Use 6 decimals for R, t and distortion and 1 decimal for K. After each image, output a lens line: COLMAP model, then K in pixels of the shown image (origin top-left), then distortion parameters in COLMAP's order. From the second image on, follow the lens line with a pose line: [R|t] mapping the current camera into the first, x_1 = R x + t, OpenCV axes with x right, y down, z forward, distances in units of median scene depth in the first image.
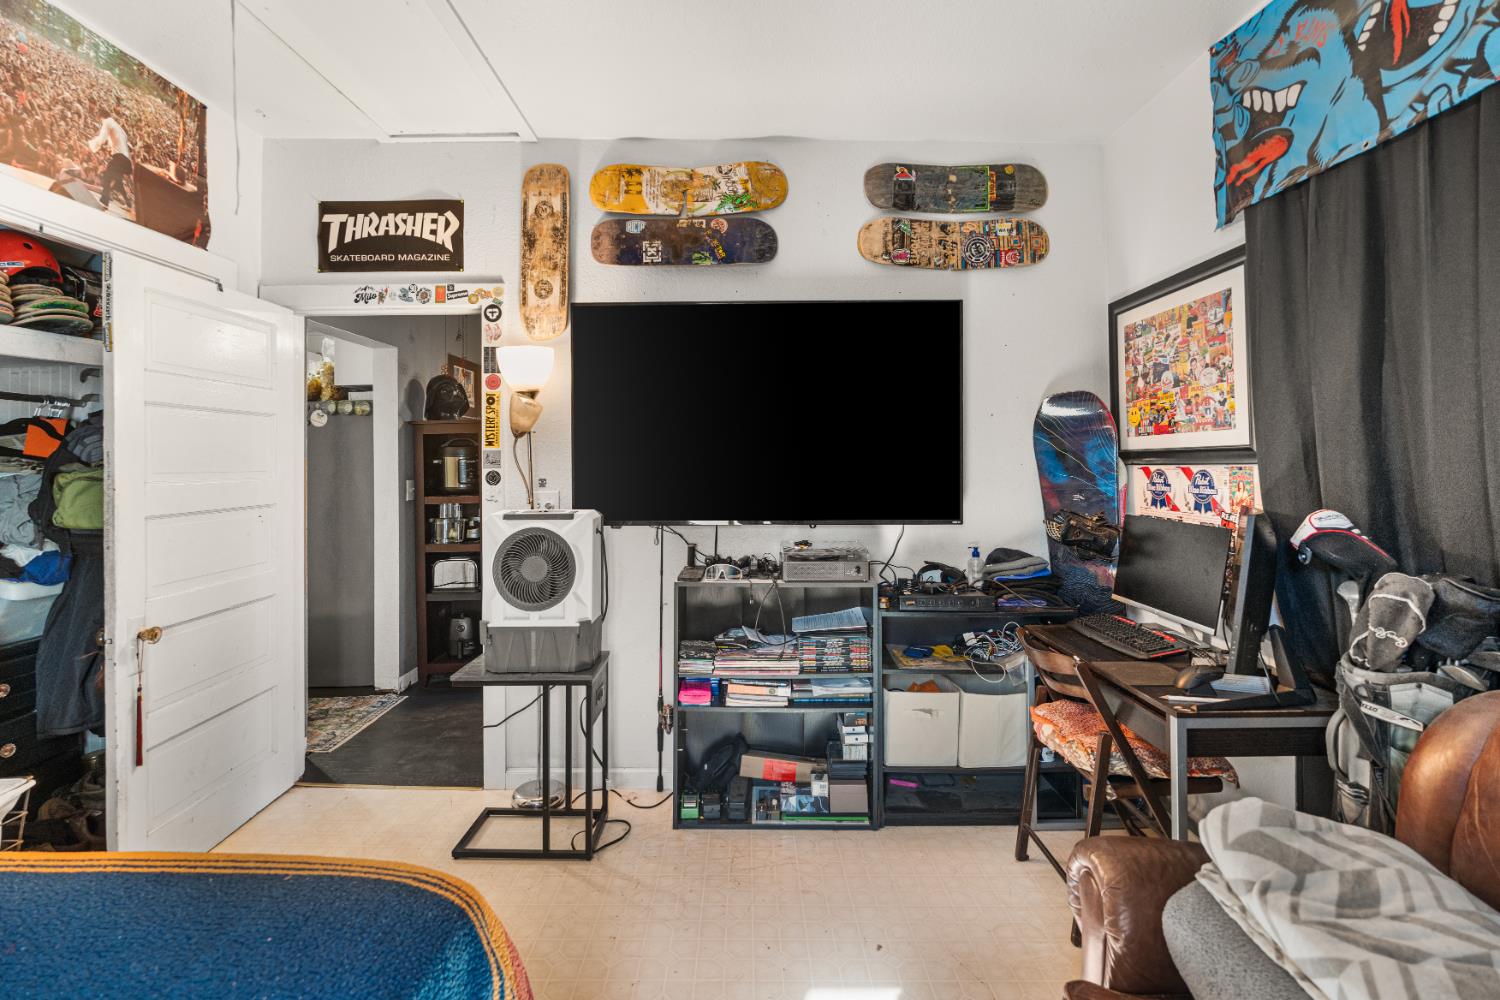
lens RADIAL K [[669.4, 0, 743.7], [0, 669.4, 457.3], [0, 0, 1]] dist [-0.005851, -0.000095]
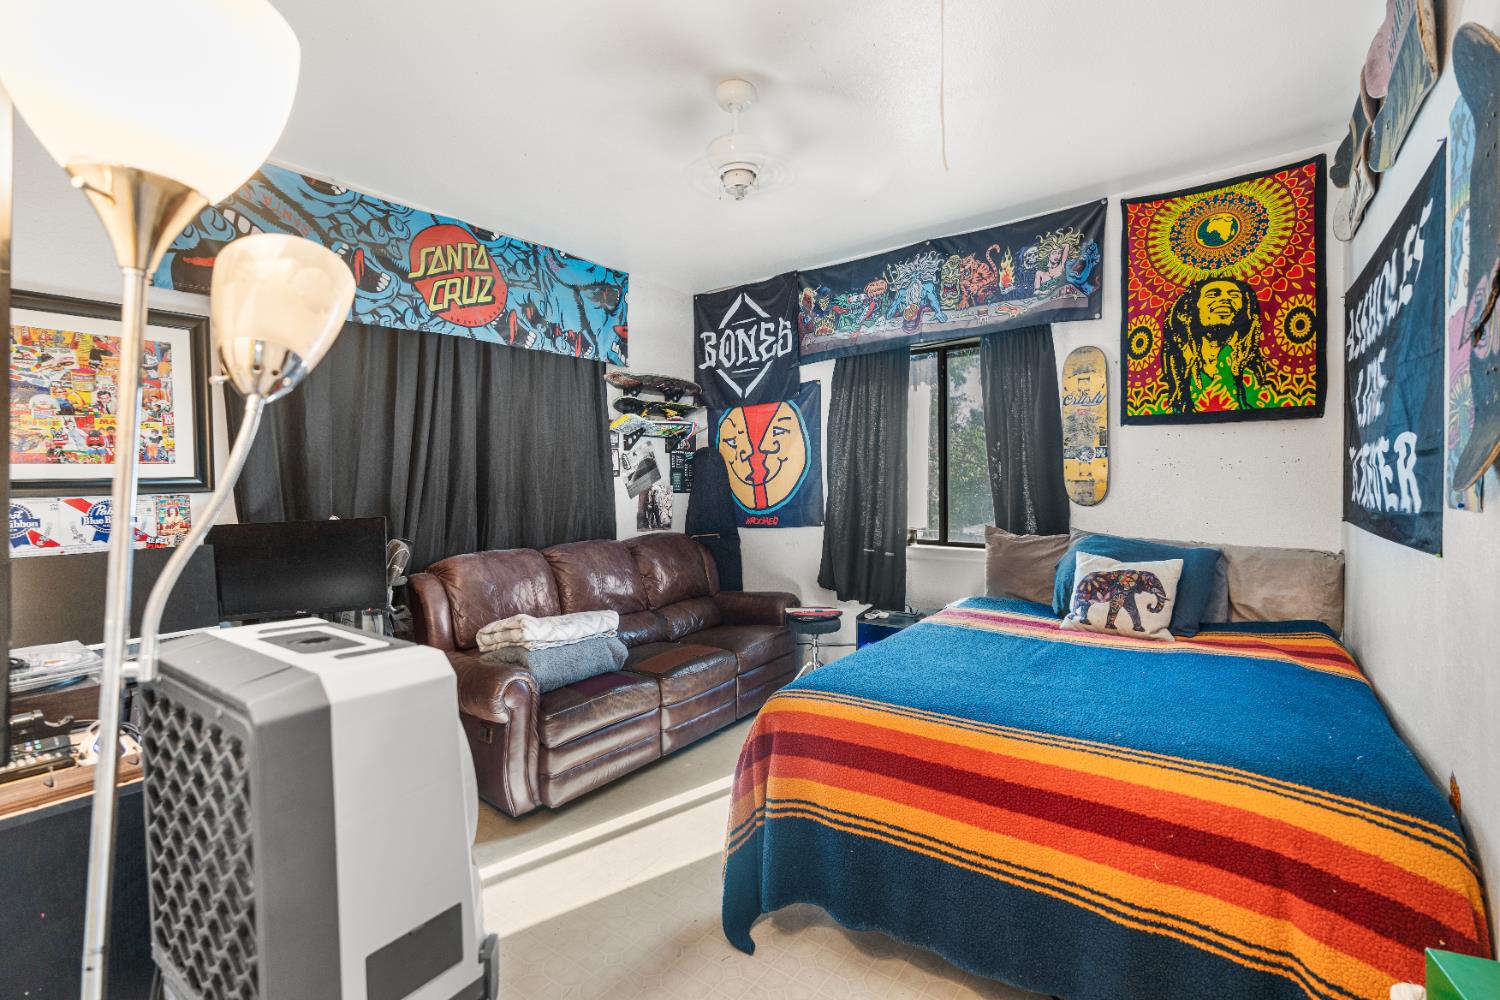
lens RADIAL K [[669.4, 0, 749.5], [0, 669.4, 498.5], [0, 0, 1]] dist [-0.005851, -0.000095]
pose [[-0.812822, -0.009678, 0.582432, -0.714243], [0.008547, 0.999556, 0.028538, -0.005430], [-0.582450, 0.028175, -0.812378, 1.245783]]
